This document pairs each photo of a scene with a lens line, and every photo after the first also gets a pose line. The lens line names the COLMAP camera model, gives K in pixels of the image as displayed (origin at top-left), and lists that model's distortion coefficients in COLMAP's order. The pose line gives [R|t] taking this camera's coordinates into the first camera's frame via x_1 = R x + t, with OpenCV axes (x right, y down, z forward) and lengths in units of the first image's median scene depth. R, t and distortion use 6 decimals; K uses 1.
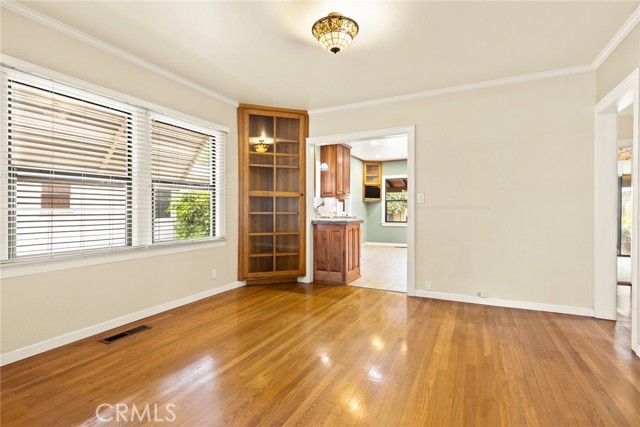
lens RADIAL K [[310.3, 0, 323.4], [0, 310.3, 210.4], [0, 0, 1]] dist [-0.001553, -0.000199]
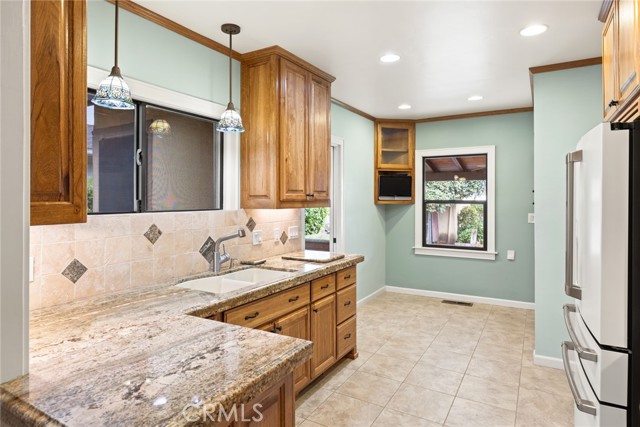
lens RADIAL K [[377.5, 0, 327.9], [0, 377.5, 197.7], [0, 0, 1]] dist [-0.001874, -0.000472]
pose [[0.998246, -0.003446, -0.059110, 0.088442], [0.003632, 0.999989, 0.003039, -0.040604], [0.059099, -0.003249, 0.998247, 0.409474]]
